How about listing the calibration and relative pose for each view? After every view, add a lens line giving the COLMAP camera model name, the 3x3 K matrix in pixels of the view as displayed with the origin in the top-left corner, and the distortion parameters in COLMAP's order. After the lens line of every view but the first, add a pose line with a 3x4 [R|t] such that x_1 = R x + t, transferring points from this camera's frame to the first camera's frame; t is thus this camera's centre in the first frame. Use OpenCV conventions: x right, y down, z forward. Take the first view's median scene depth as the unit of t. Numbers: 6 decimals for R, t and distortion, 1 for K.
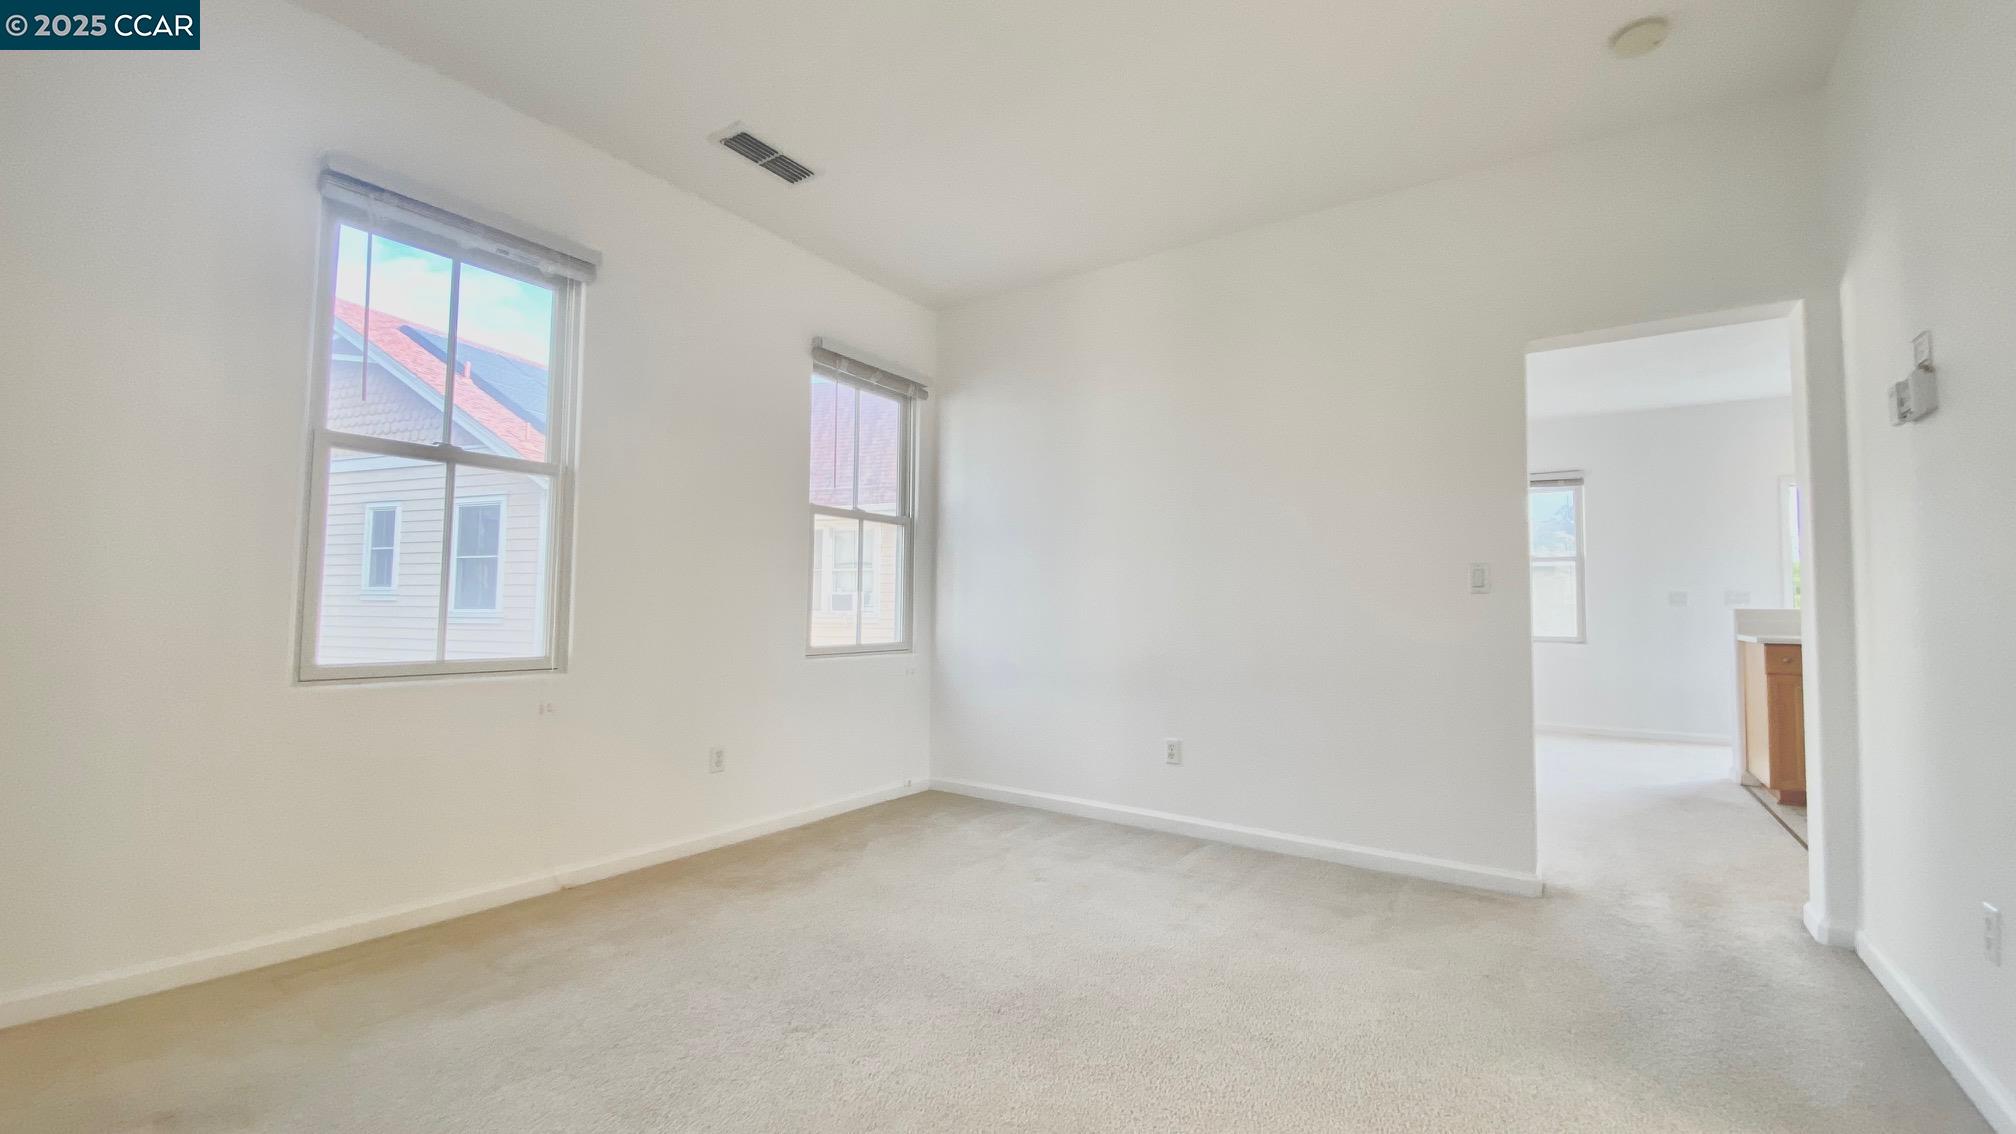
lens RADIAL K [[806.8, 0, 1014.8], [0, 806.8, 567.7], [0, 0, 1]] dist [0.051535, -0.040520]
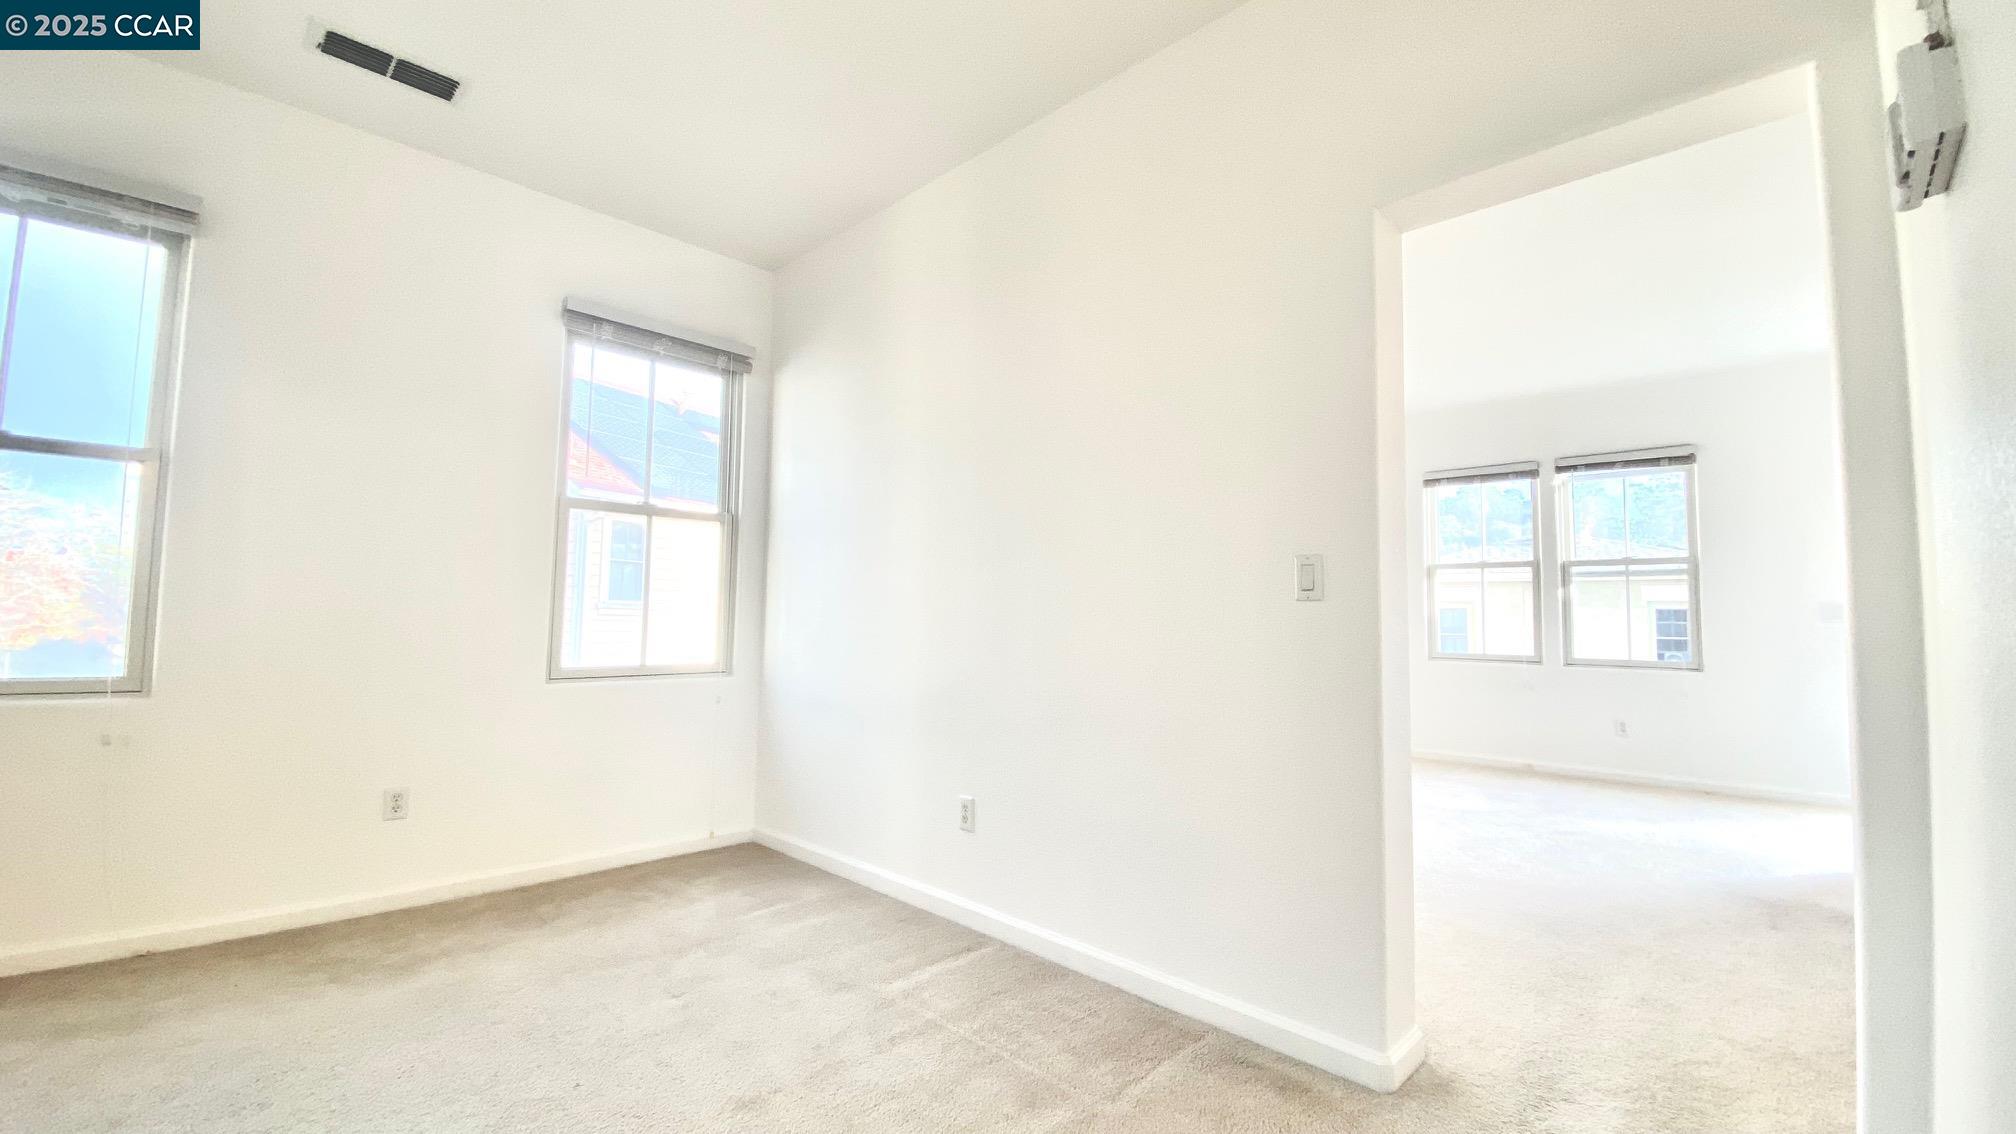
lens RADIAL K [[813.4, 0, 1016.0], [0, 813.4, 568.0], [0, 0, 1]] dist [0.018892, -0.020796]
pose [[0.985332, -0.008435, -0.170442, 0.368478], [0.005523, 0.999831, -0.017553, 0.013018], [0.170562, 0.016354, 0.985211, 0.264000]]
